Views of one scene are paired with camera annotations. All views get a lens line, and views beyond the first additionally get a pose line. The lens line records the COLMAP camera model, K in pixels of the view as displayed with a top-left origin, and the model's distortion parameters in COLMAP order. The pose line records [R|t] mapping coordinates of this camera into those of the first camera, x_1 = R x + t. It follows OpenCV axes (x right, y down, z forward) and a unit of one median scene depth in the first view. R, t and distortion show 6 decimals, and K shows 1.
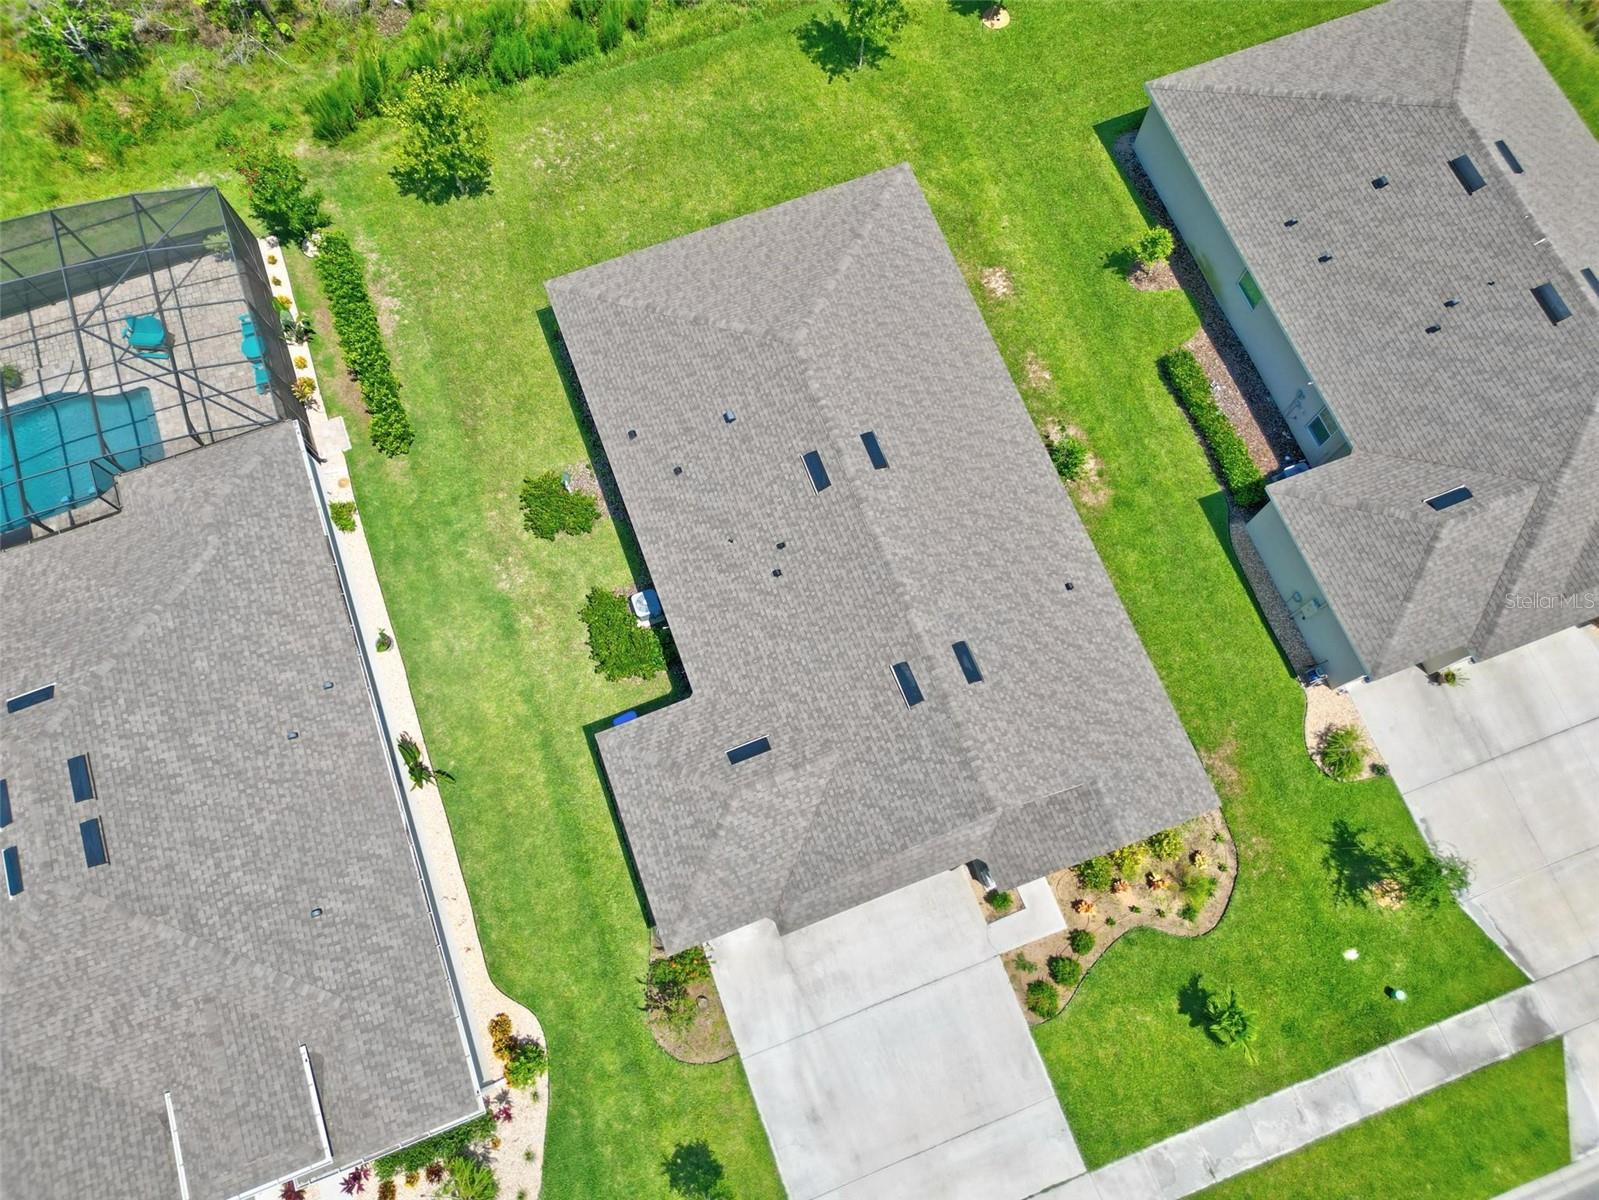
lens RADIAL K [[1134.5, 0, 798.9], [0, 1134.5, 602.0], [0, 0, 1]] dist [0.063574, -0.067304]
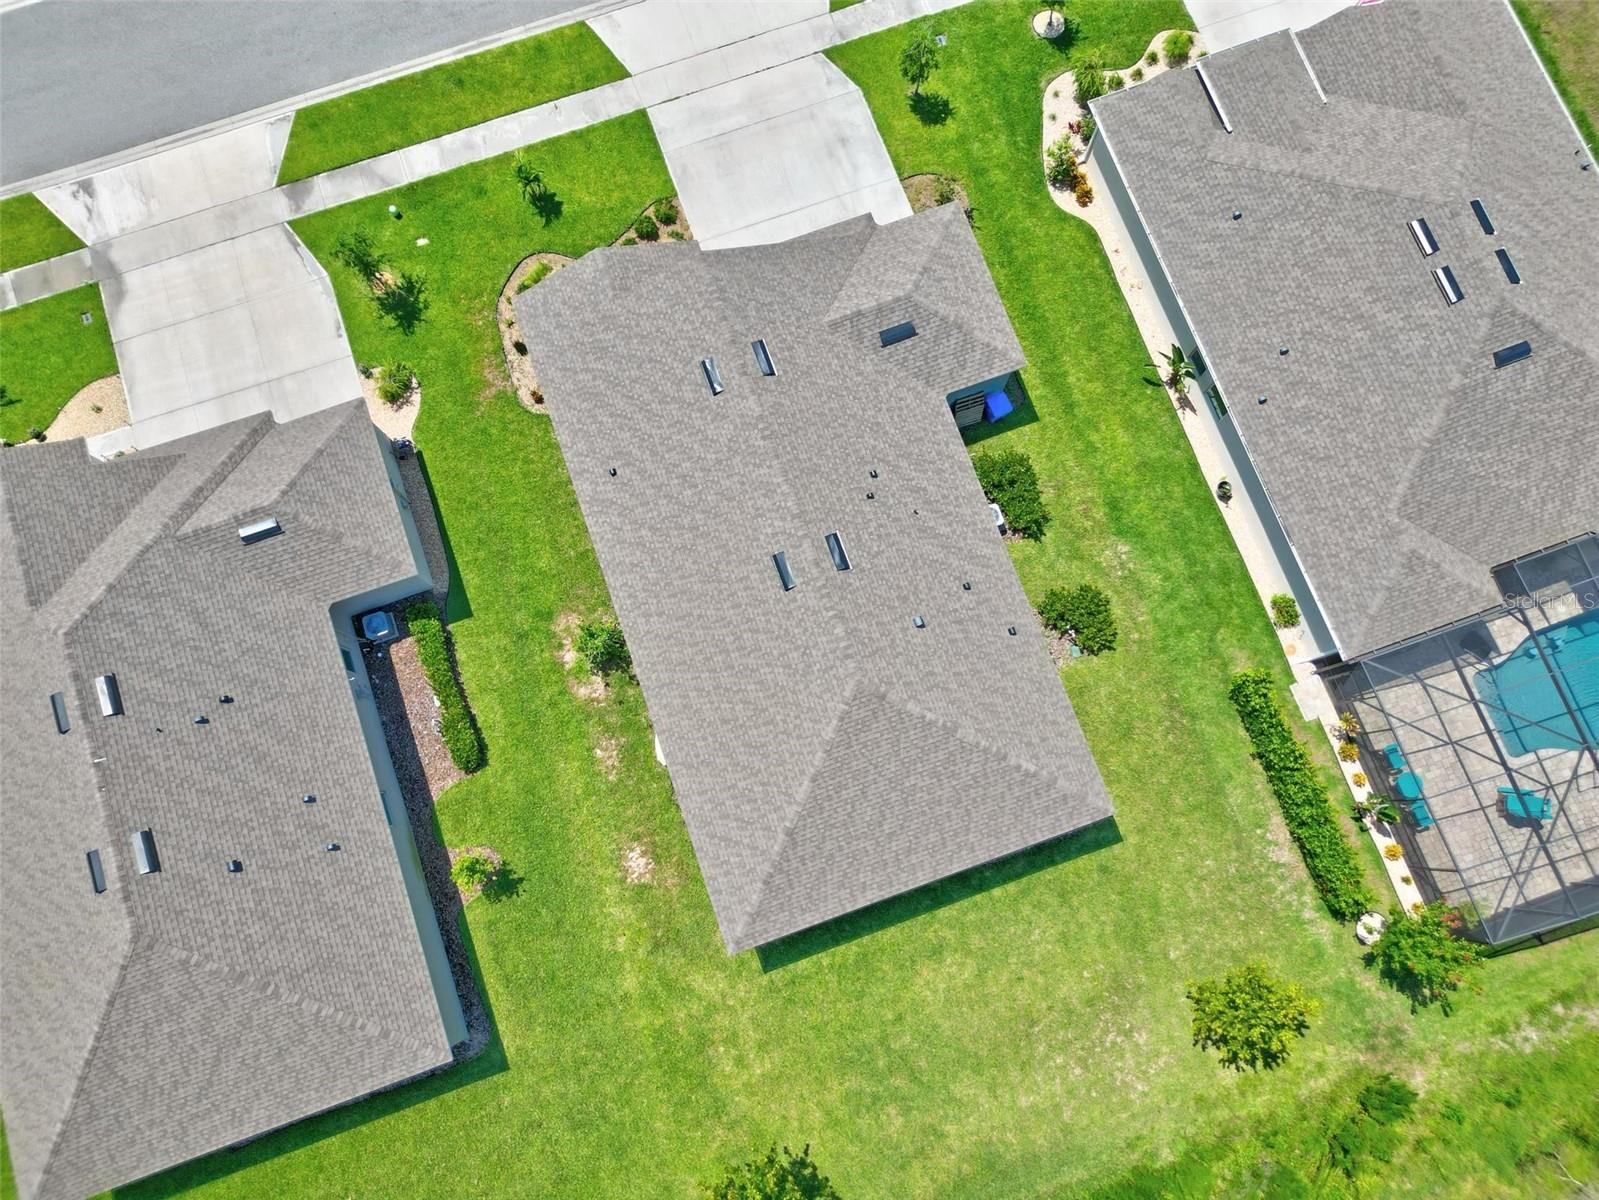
lens RADIAL K [[1134.5, 0, 798.9], [0, 1134.5, 602.0], [0, 0, 1]] dist [0.063574, -0.067304]
pose [[-0.999687, -0.015950, 0.019299, 0.029436], [0.023278, -0.875942, 0.481855, -0.641336], [0.009219, 0.482153, 0.876038, 0.078246]]
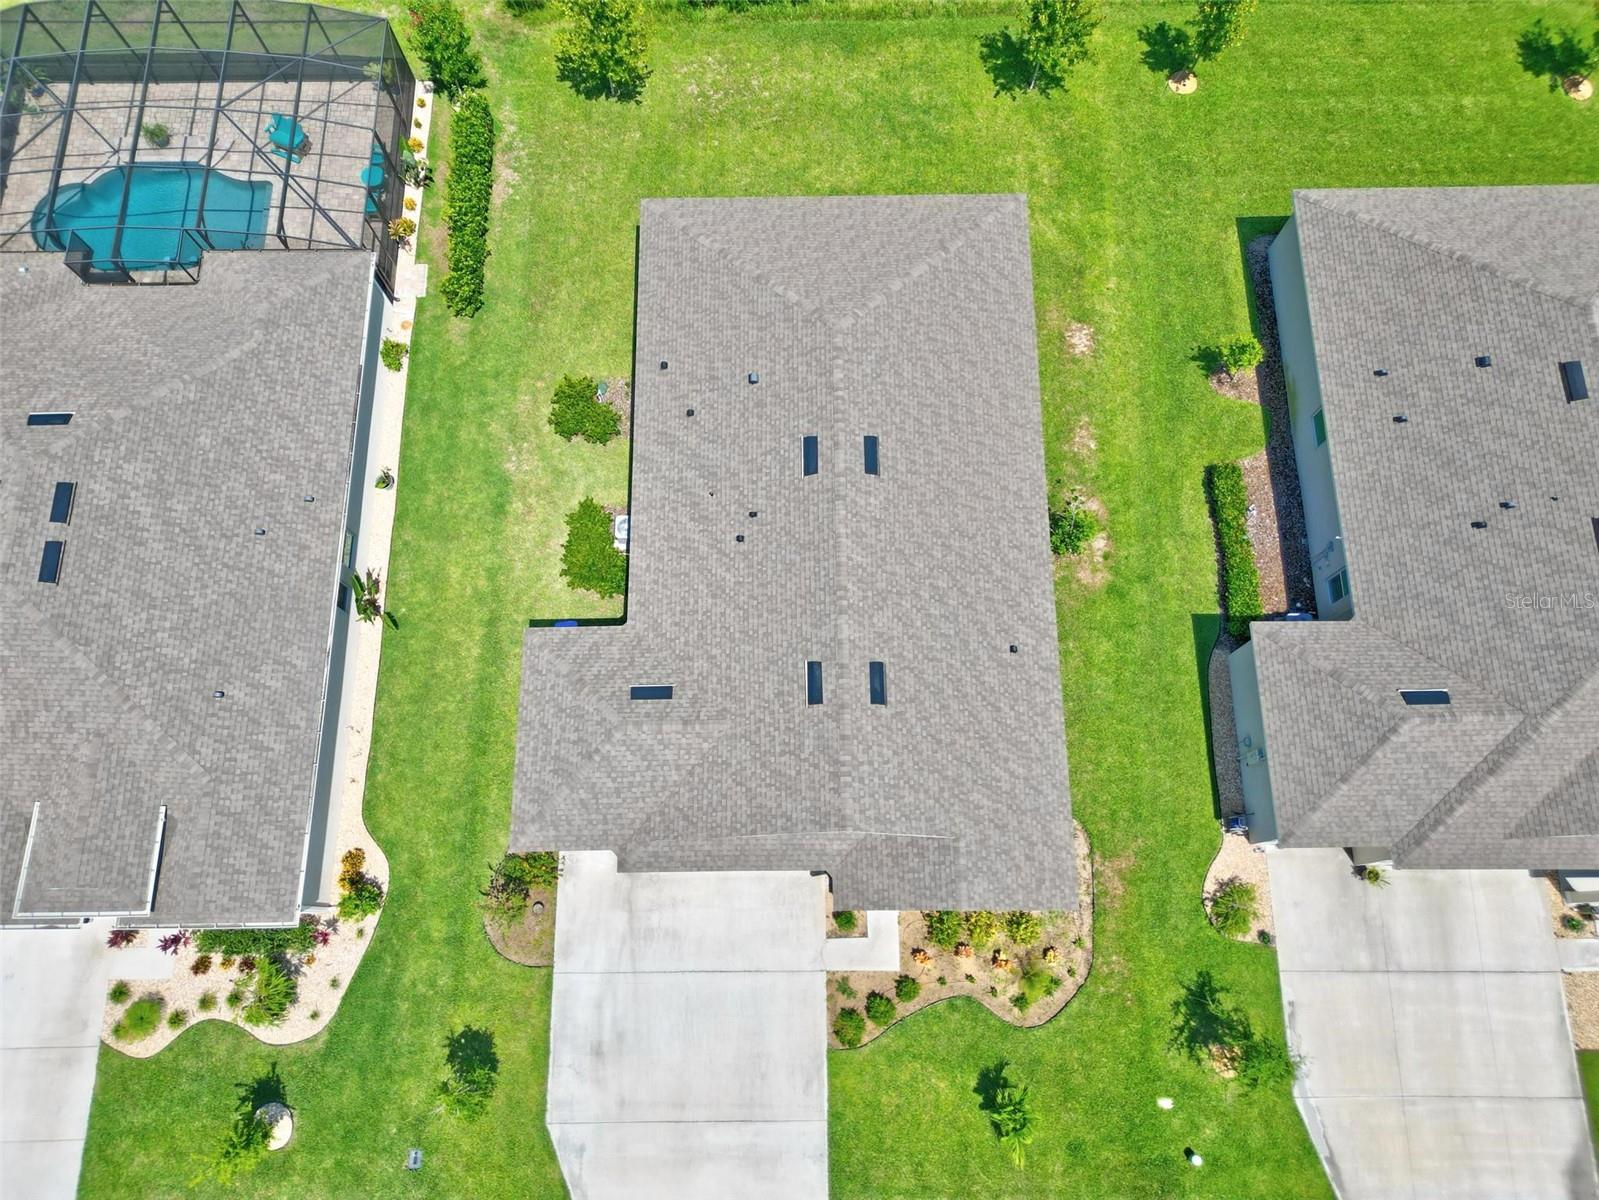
lens RADIAL K [[1134.5, 0, 798.9], [0, 1134.5, 602.0], [0, 0, 1]] dist [0.063574, -0.067304]
pose [[0.936922, 0.334605, -0.101074, 0.143975], [-0.333136, 0.942350, 0.031581, -0.020444], [0.105814, 0.004082, 0.994378, -0.002388]]
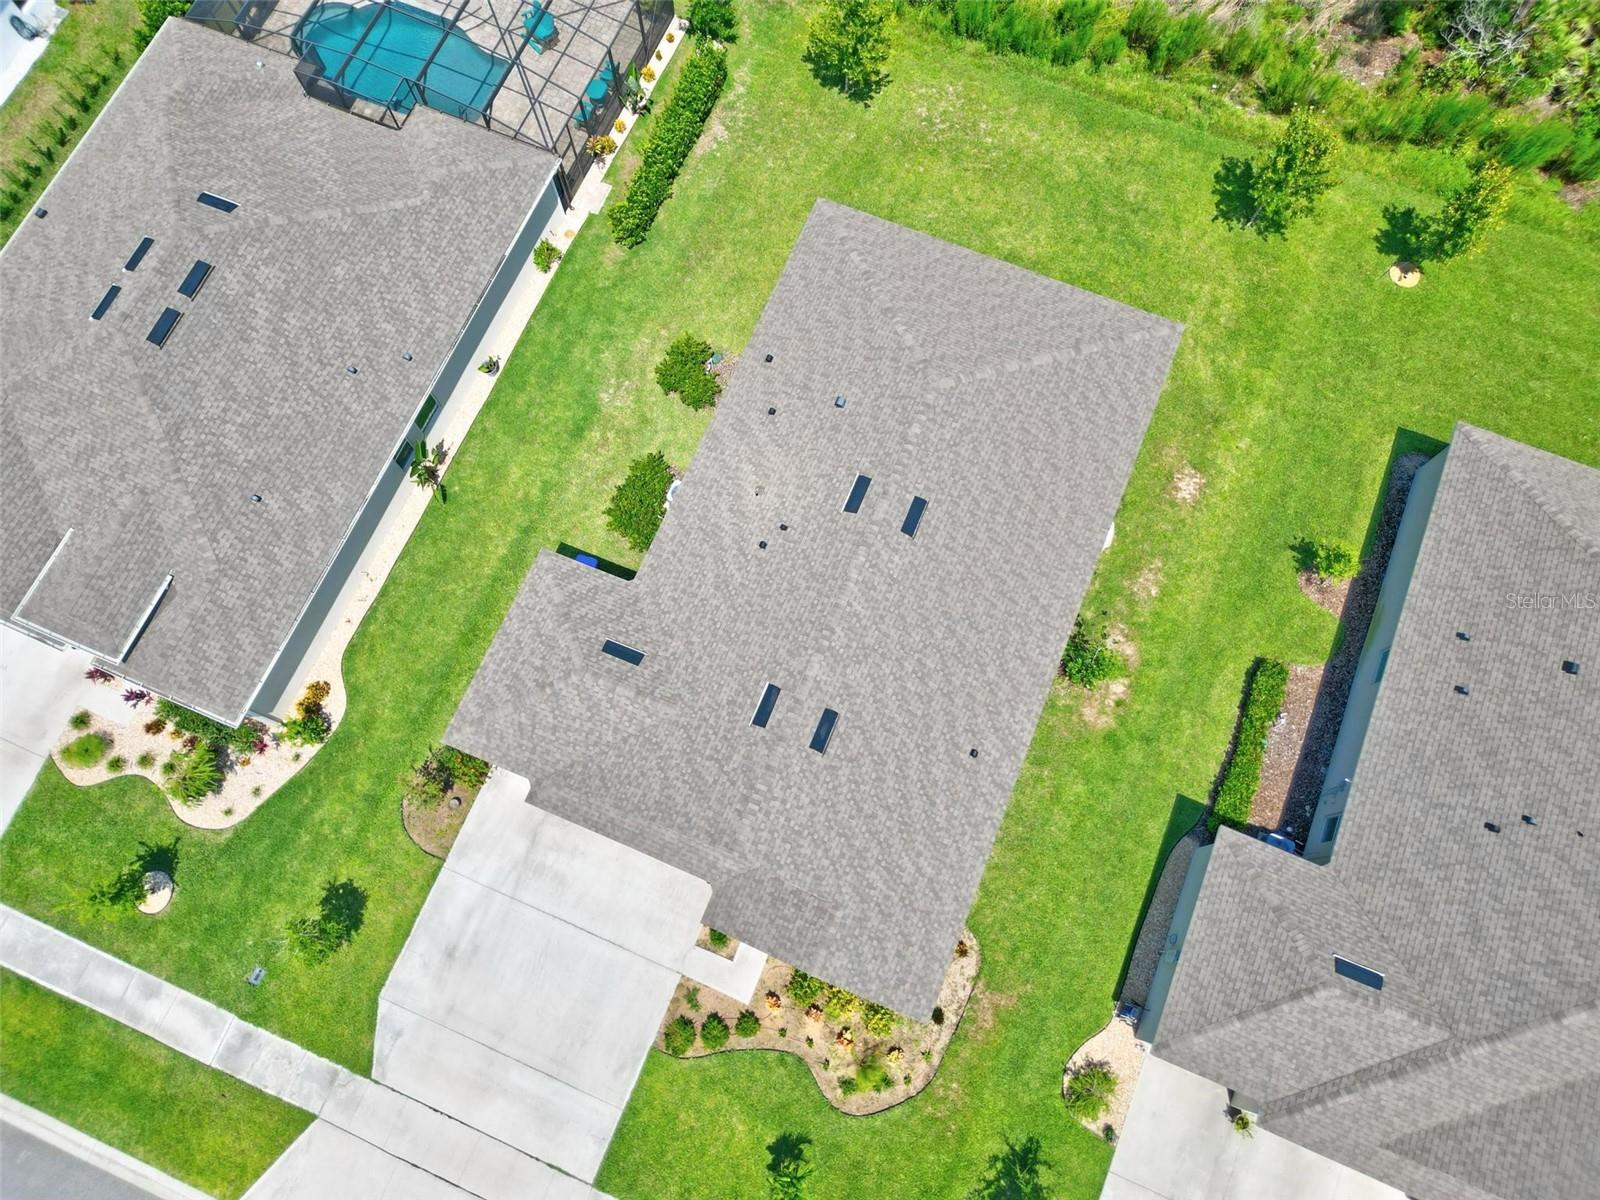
lens RADIAL K [[1135.2, 0, 799.4], [0, 1135.2, 602.0], [0, 0, 1]] dist [0.063574, -0.067304]
pose [[0.721668, 0.662277, -0.201456, 0.232368], [-0.658907, 0.746404, 0.093392, -0.099032], [0.212219, 0.065343, 0.975035, 0.013311]]
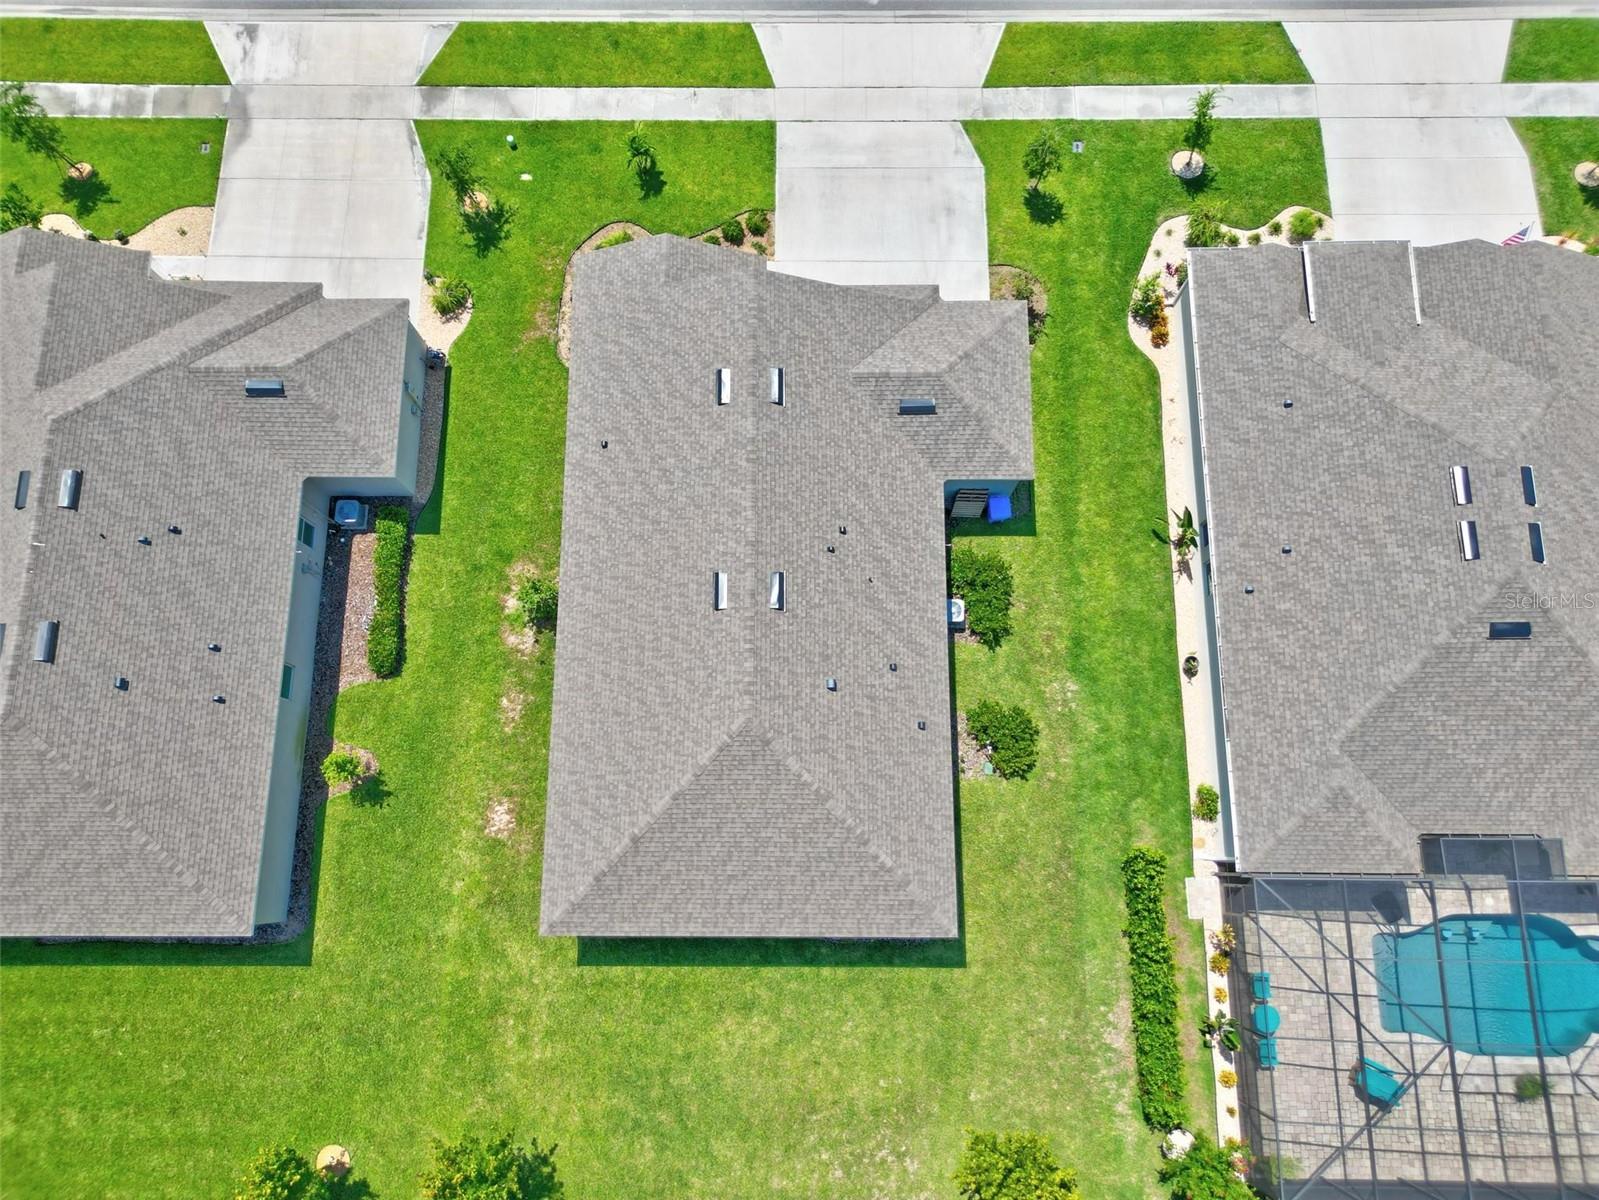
lens RADIAL K [[1134.5, 0, 798.9], [0, 1134.5, 602.0], [0, 0, 1]] dist [0.063574, -0.067304]
pose [[-0.933490, -0.345958, 0.094392, -0.102903], [0.346137, -0.800462, 0.489336, -0.610021], [-0.093732, 0.489463, 0.866972, 0.069180]]
